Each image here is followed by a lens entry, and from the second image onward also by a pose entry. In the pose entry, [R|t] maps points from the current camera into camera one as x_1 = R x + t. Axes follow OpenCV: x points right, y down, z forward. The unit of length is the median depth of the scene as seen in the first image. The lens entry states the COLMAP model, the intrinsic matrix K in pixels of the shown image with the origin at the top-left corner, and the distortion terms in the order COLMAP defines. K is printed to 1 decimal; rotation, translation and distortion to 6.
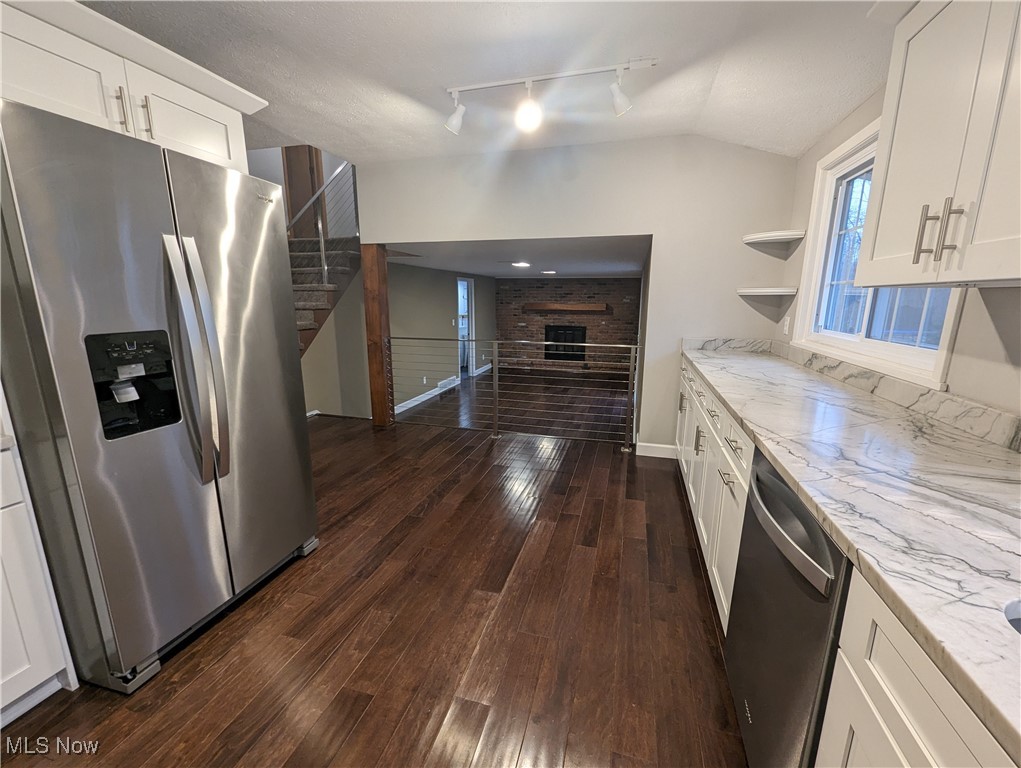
lens RADIAL K [[417.3, 0, 512.0], [0, 417.3, 384.6], [0, 0, 1]] dist [0.000074, 0.000445]
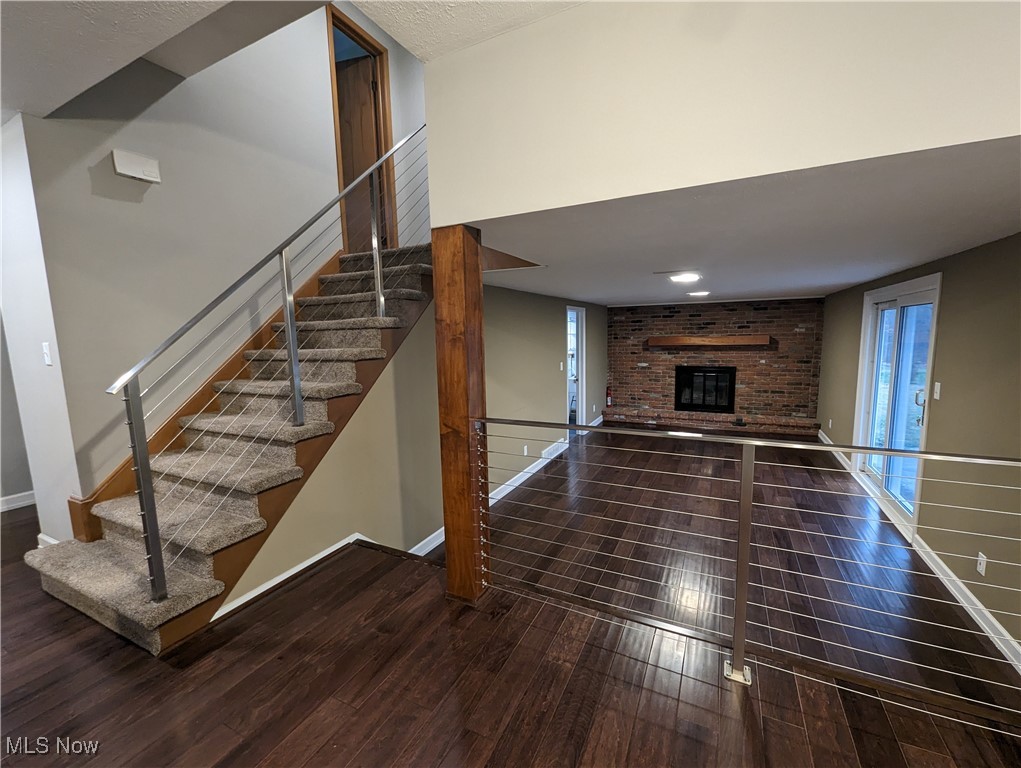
lens RADIAL K [[417.3, 0, 516.0], [0, 417.3, 386.0], [0, 0, 1]] dist [0.000074, 0.000445]
pose [[0.983206, -0.004305, -0.182446, -0.148965], [-0.009719, 0.997068, -0.075903, -0.101038], [0.182238, 0.076401, 0.980282, 0.466452]]
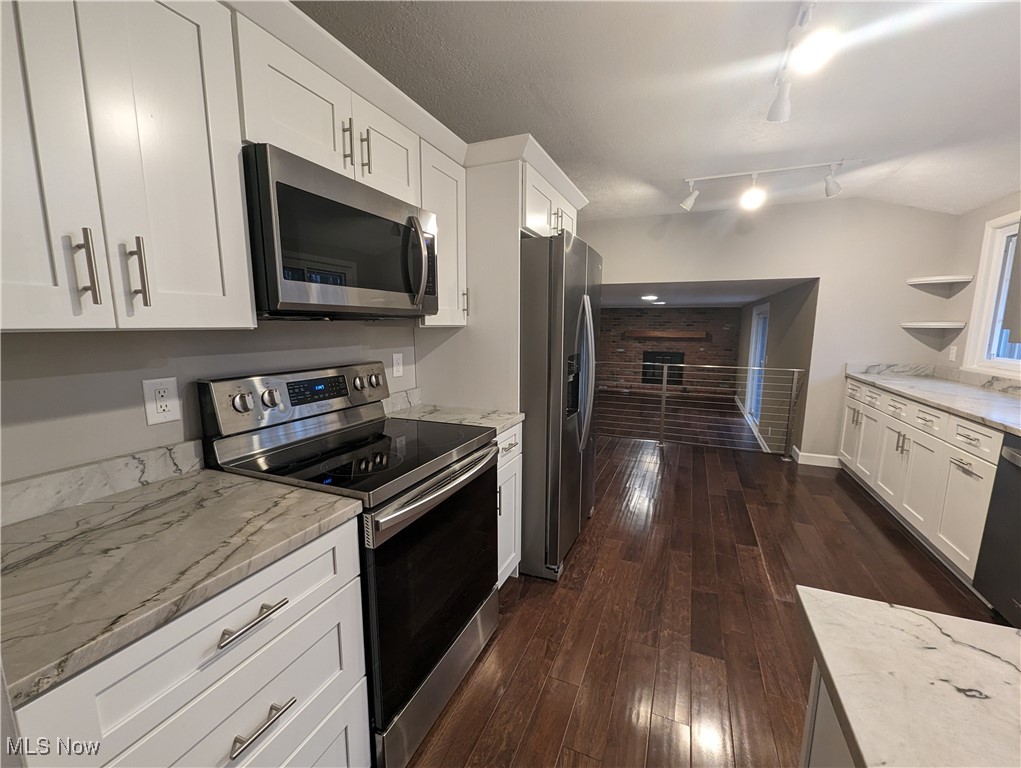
lens RADIAL K [[417.3, 0, 515.8], [0, 417.3, 385.9], [0, 0, 1]] dist [0.000074, 0.000445]
pose [[0.993412, 0.017878, -0.113197, -0.269636], [-0.024246, 0.998185, -0.055129, 0.027671], [0.112006, 0.057510, 0.992042, -0.189077]]
